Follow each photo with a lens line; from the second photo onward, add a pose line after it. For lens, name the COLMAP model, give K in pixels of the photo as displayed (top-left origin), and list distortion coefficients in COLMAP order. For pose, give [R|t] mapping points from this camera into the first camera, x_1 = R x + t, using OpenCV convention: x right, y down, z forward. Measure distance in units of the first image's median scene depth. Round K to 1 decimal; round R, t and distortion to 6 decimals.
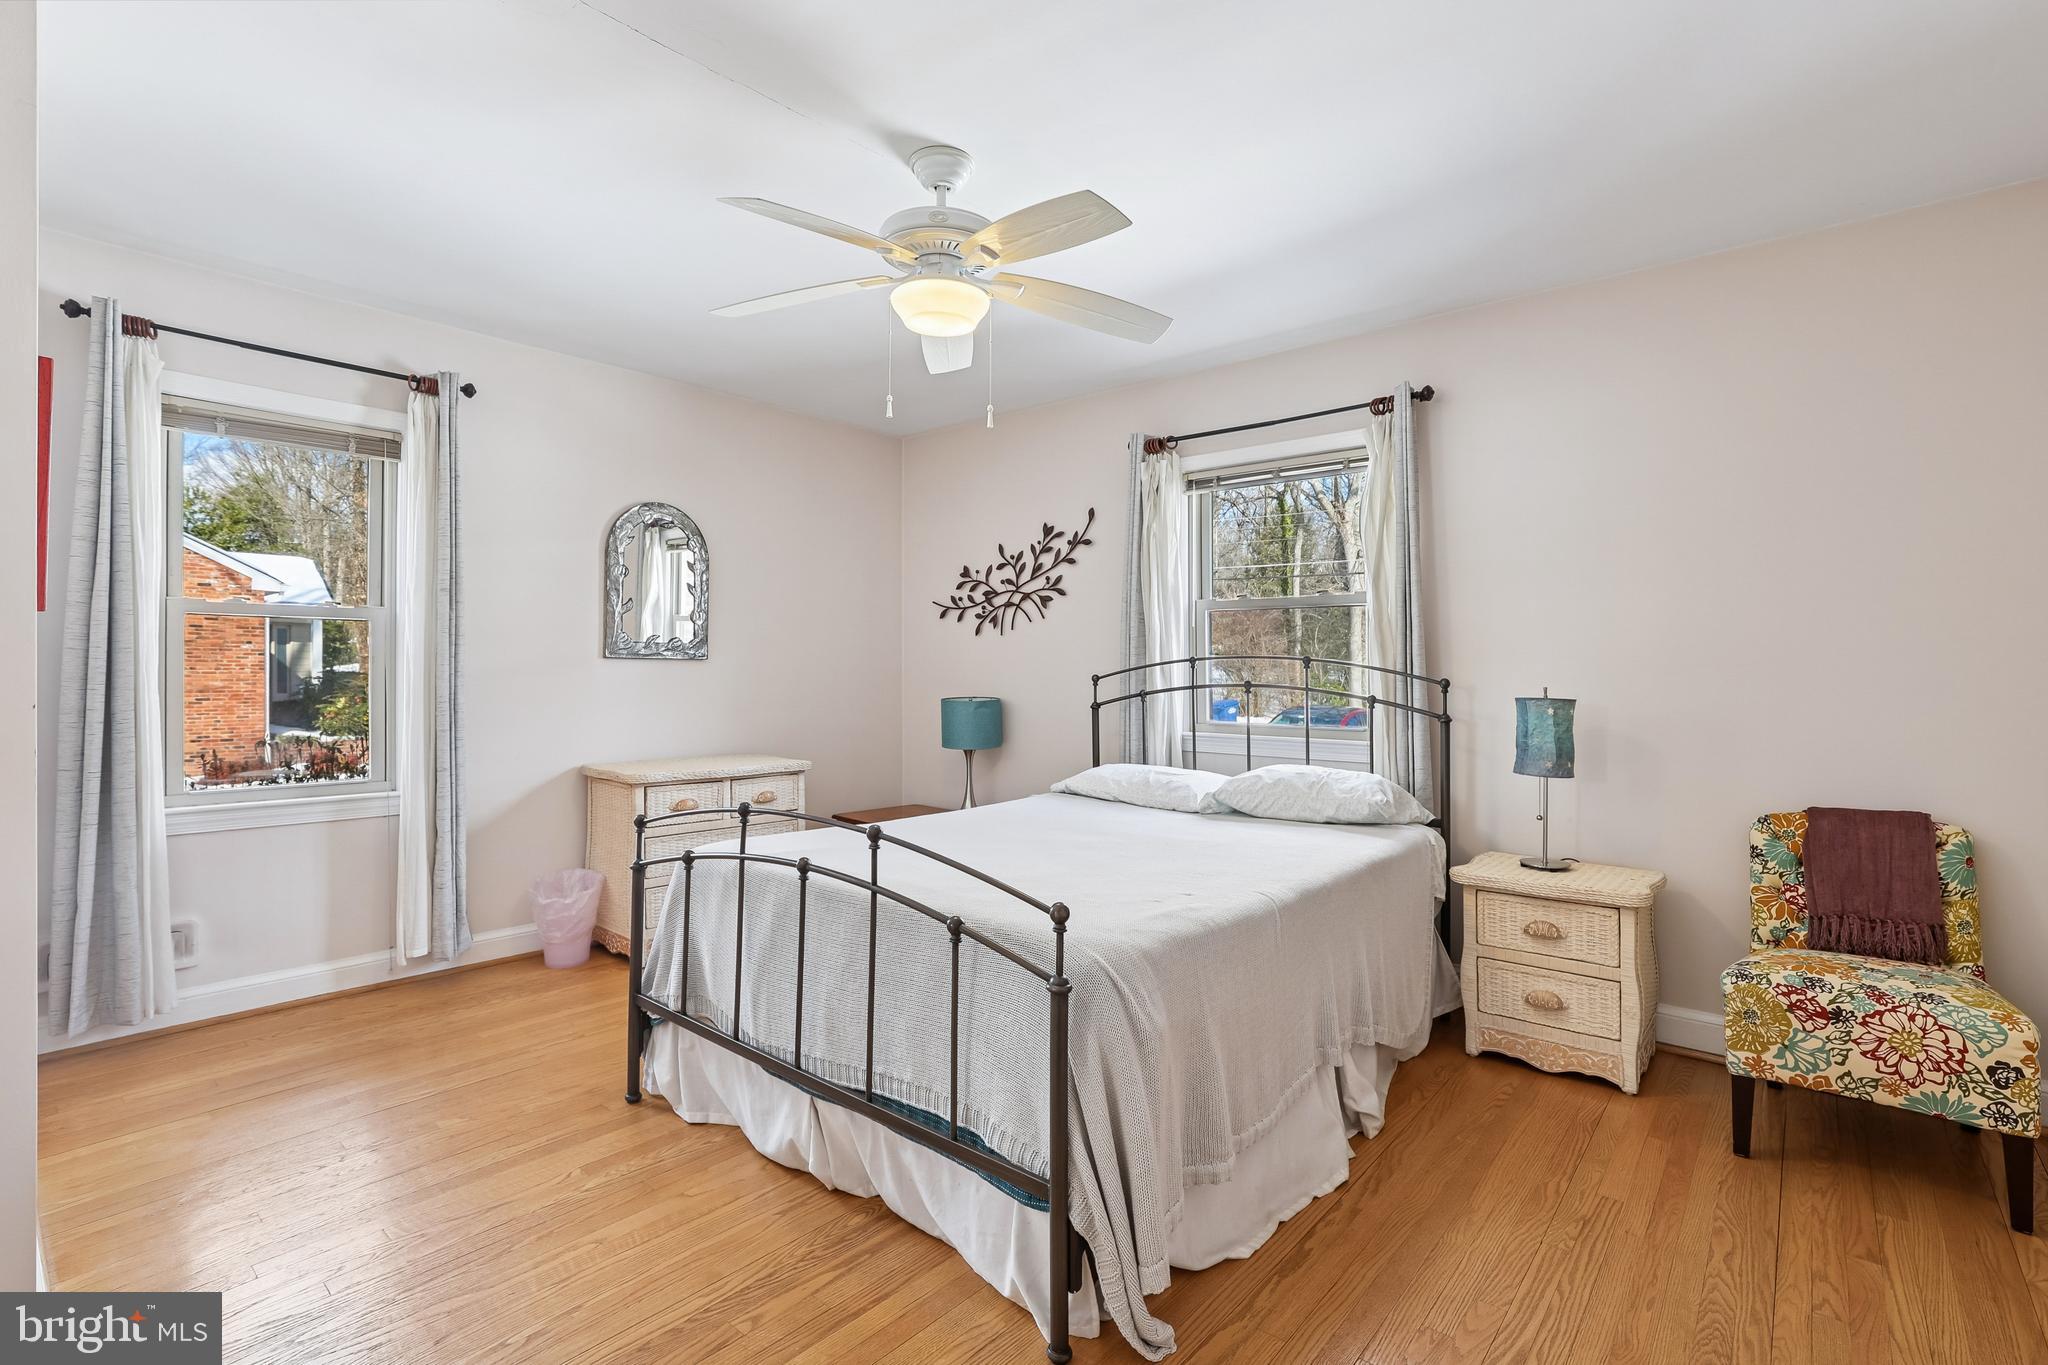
lens RADIAL K [[957.4, 0, 1038.2], [0, 957.4, 667.2], [0, 0, 1]] dist [-0.026923, -0.000535]
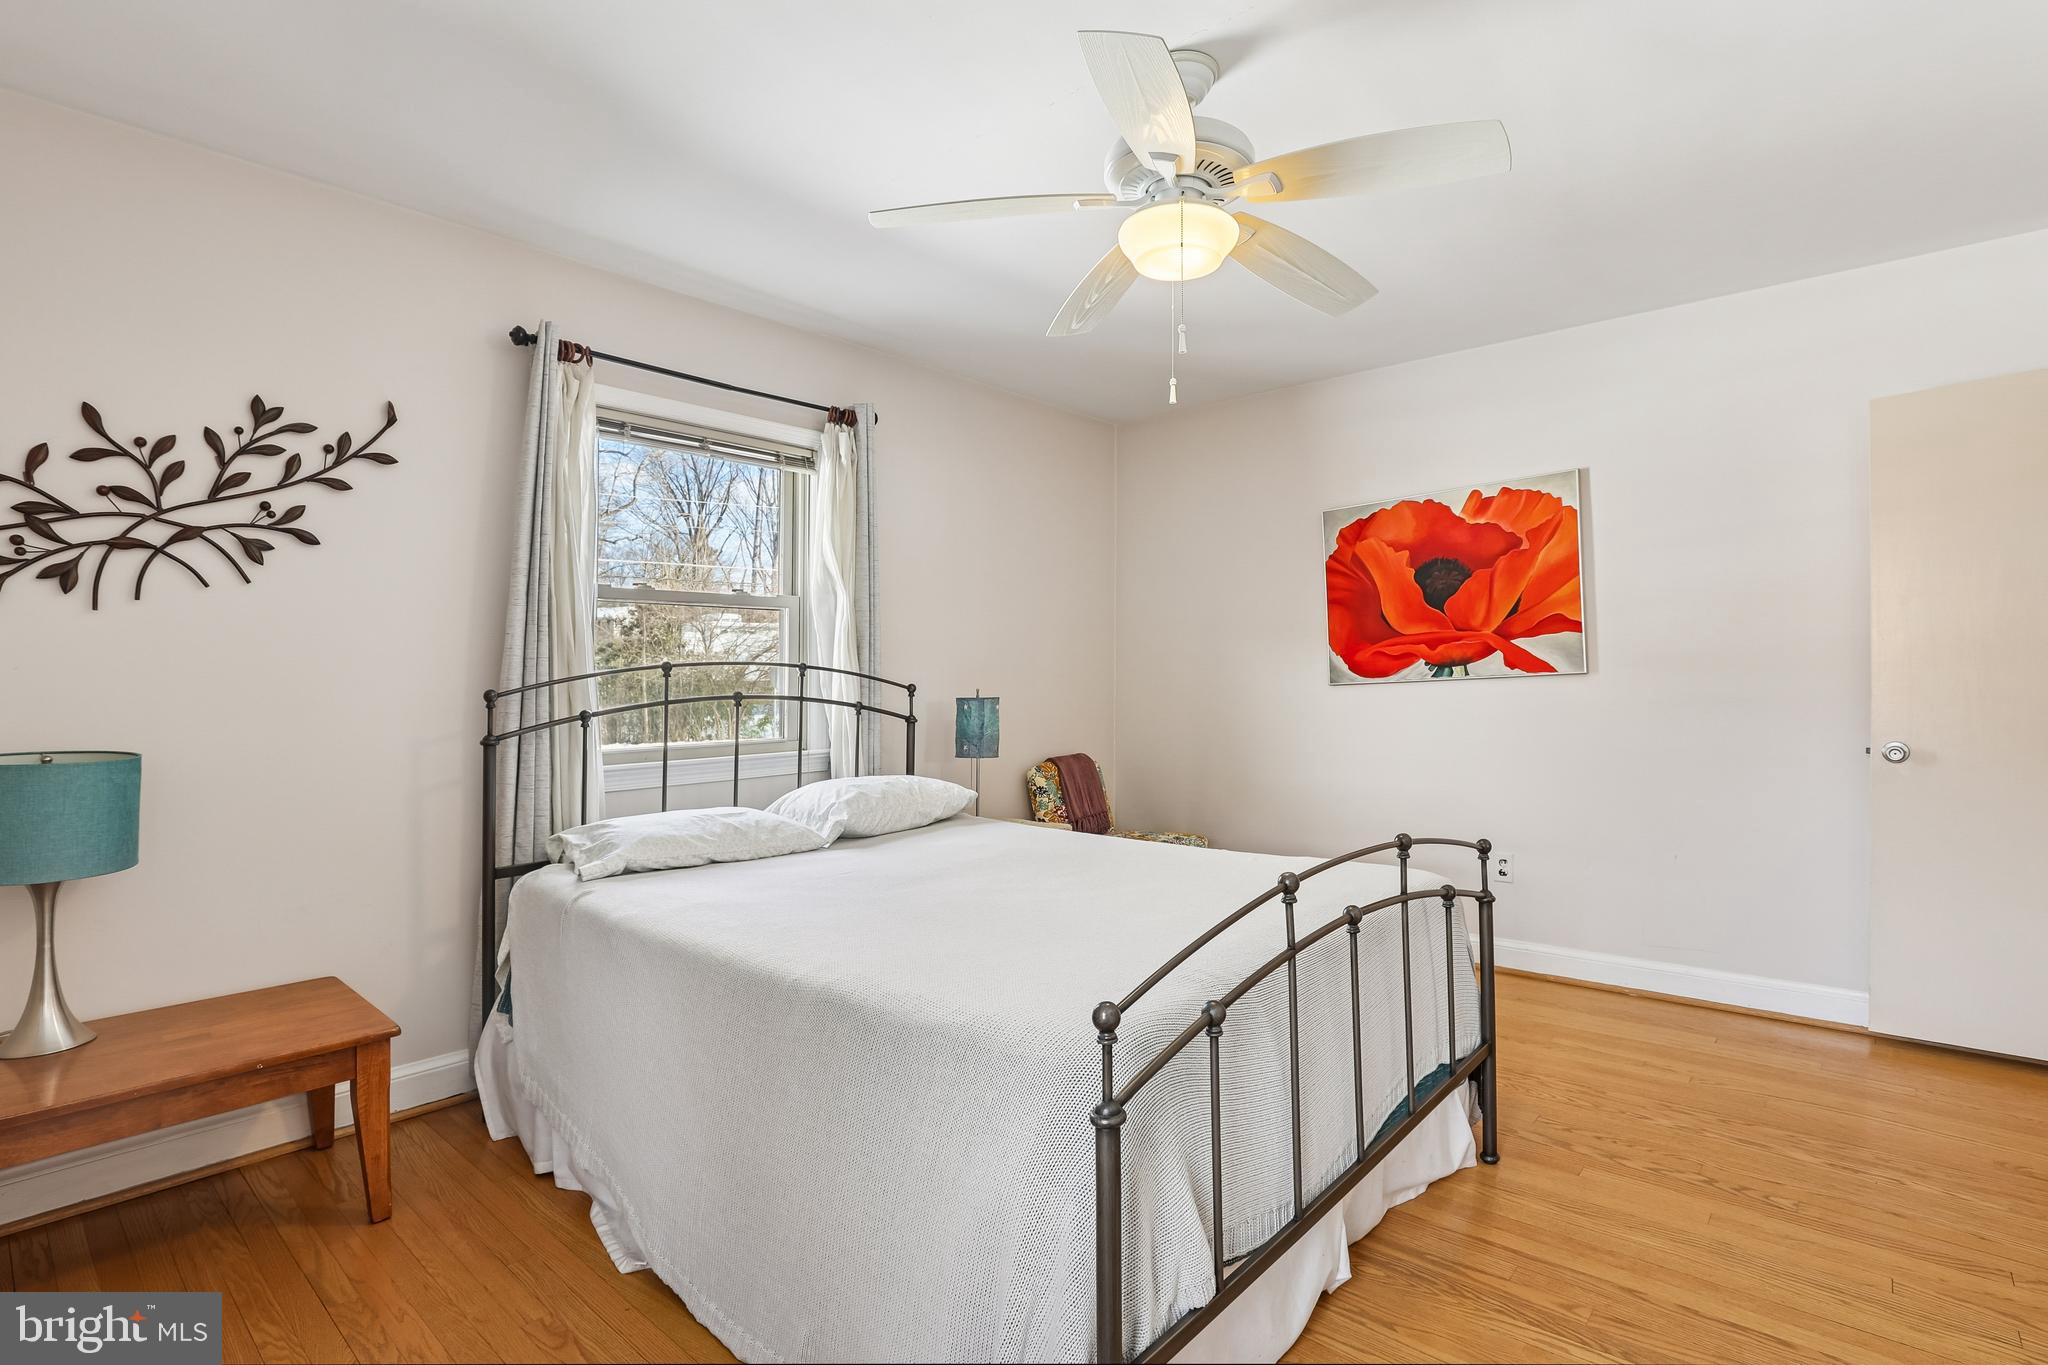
lens RADIAL K [[957.4, 0, 1038.6], [0, 957.4, 683.4], [0, 0, 1]] dist [-0.026923, -0.000535]
pose [[0.005452, -0.016134, 0.999855, -0.488707], [0.003950, 0.999862, 0.016112, -0.004535], [-0.999977, 0.003861, 0.005515, 0.582295]]
